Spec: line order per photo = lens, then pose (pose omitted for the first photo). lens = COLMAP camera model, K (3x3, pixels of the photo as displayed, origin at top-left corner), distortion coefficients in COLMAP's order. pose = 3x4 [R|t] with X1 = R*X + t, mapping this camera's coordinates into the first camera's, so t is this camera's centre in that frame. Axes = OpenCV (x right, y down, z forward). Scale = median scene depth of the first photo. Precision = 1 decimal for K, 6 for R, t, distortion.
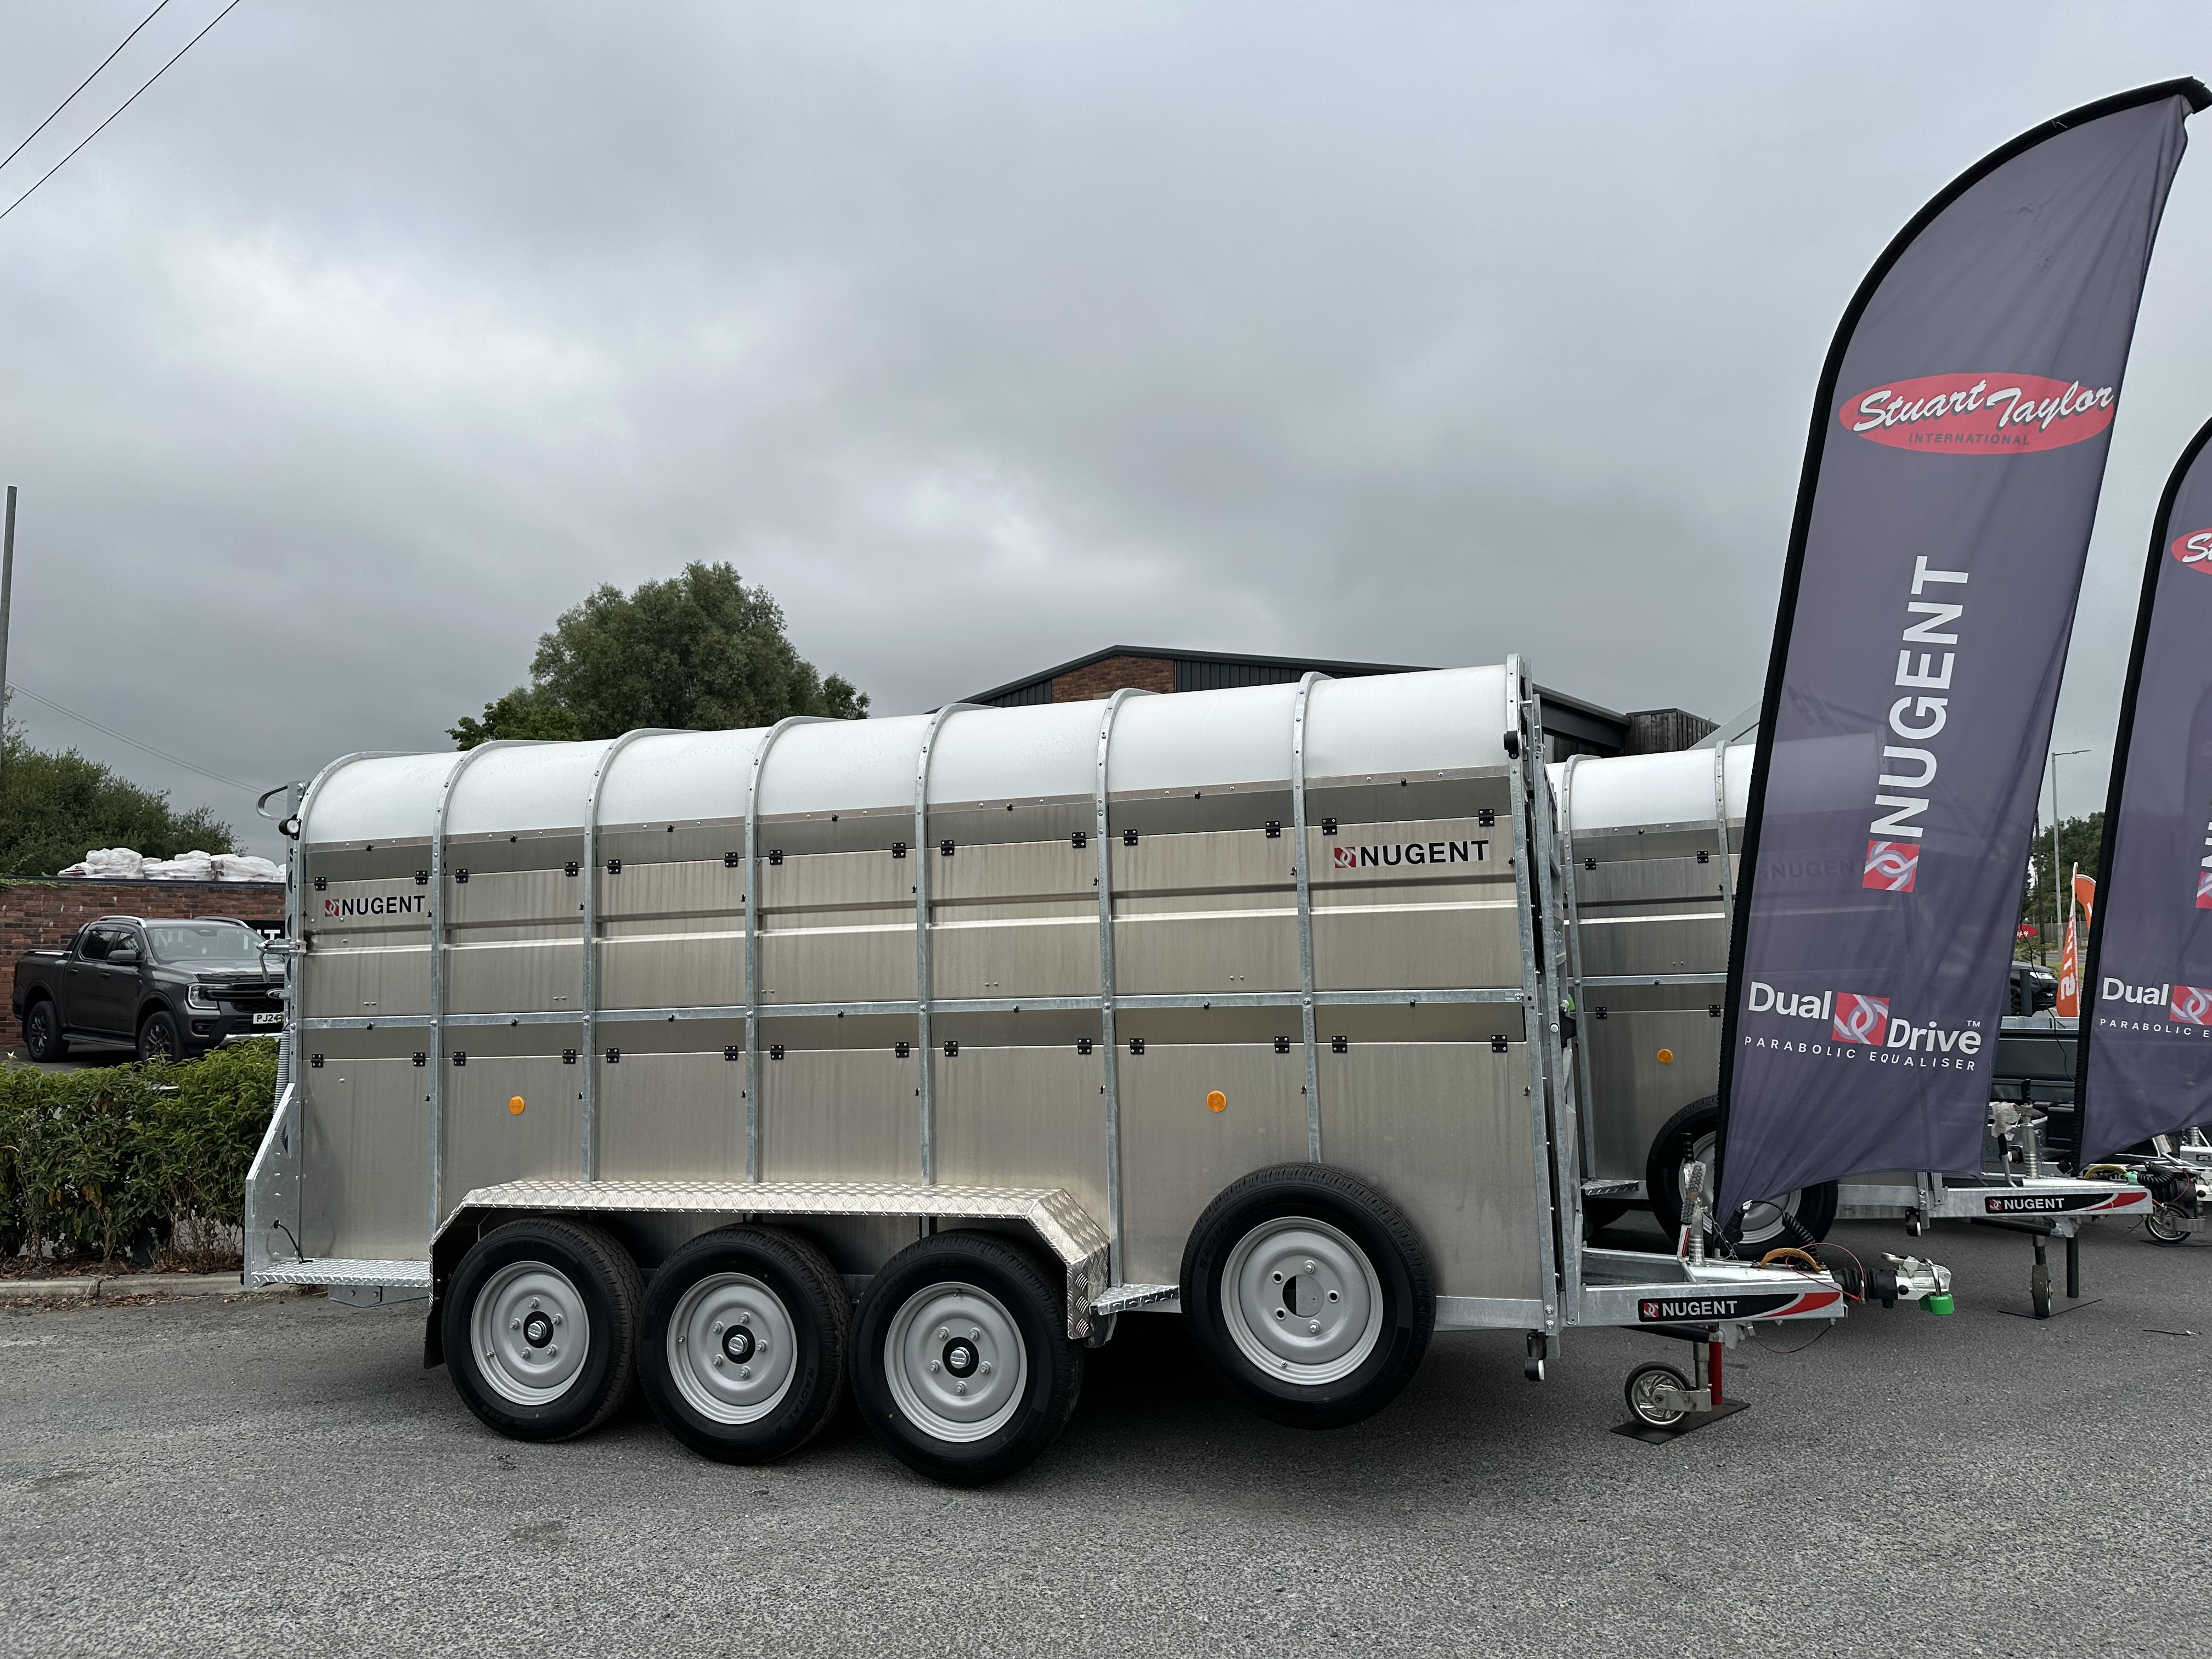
lens RADIAL K [[1595.0, 0, 1106.0], [0, 1595.0, 829.5], [0, 0, 1]] dist [0.001132, -0.000755]
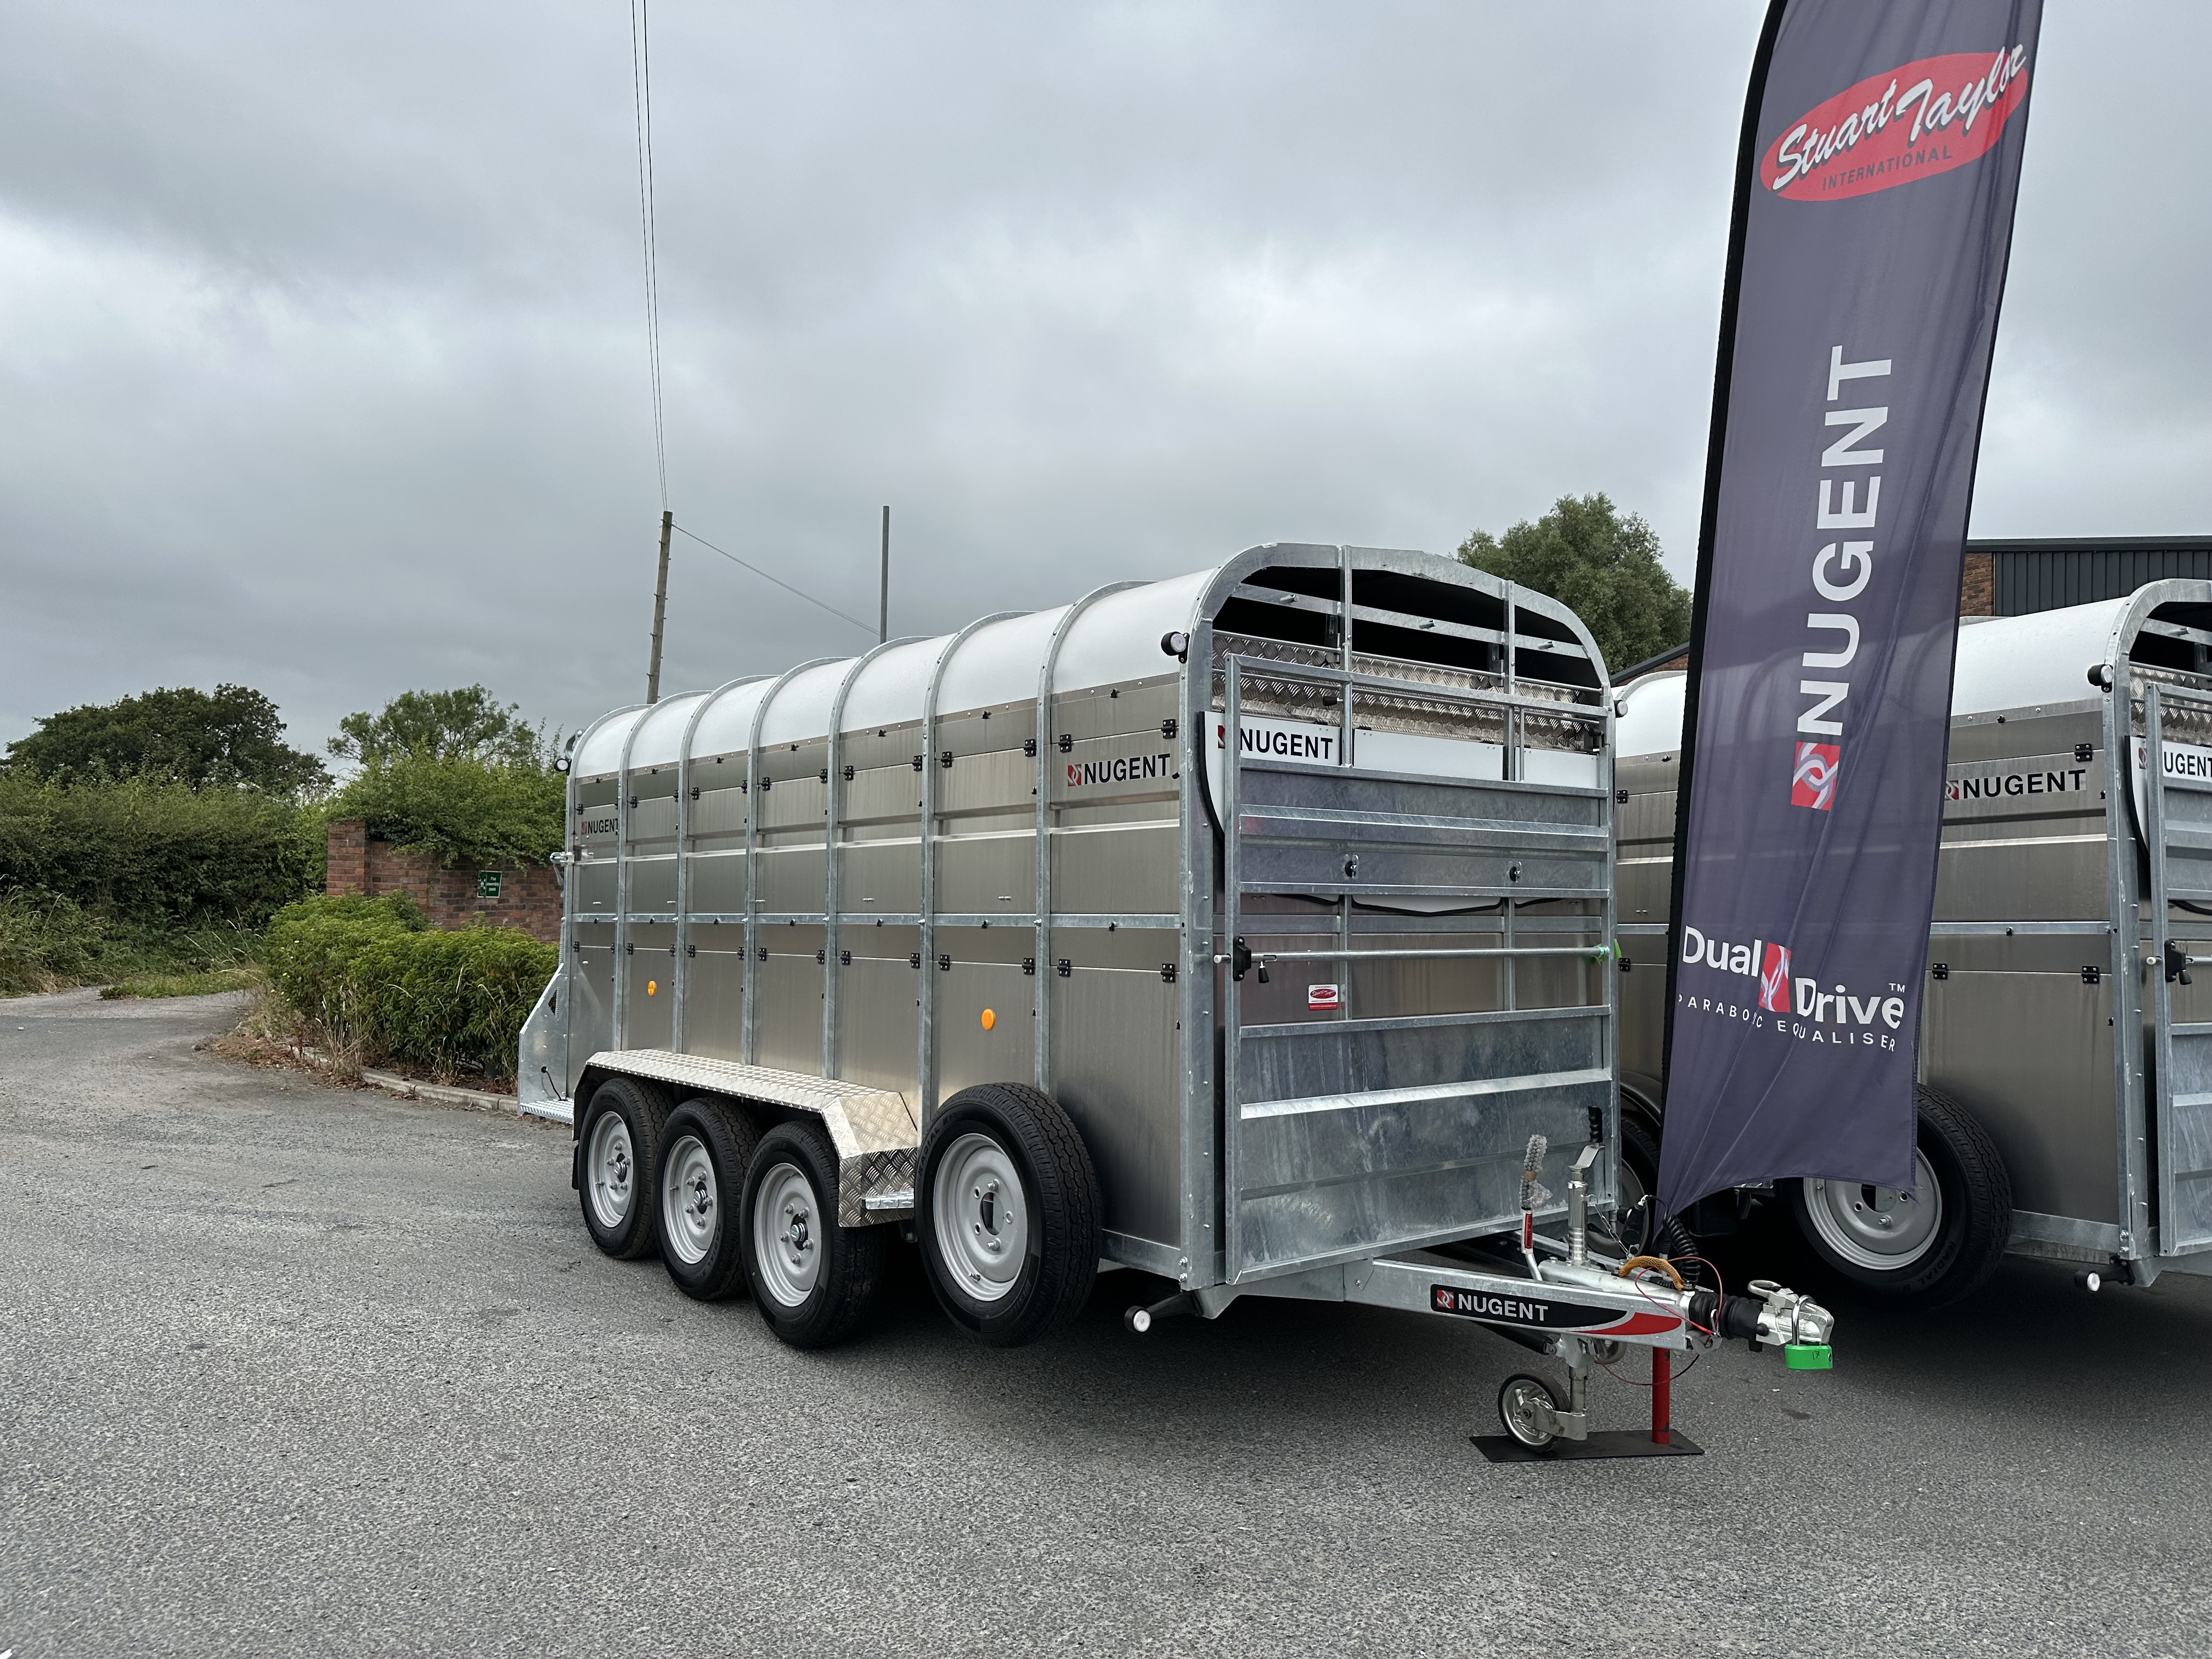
lens RADIAL K [[1571.7, 0, 1106.3], [0, 1571.7, 870.1], [0, 0, 1]] dist [0.021538, -0.008814]
pose [[0.836729, 0.018212, -0.547315, 0.628531], [0.013967, 0.998412, 0.054576, 0.022746], [0.547440, -0.053309, 0.835145, 0.203336]]
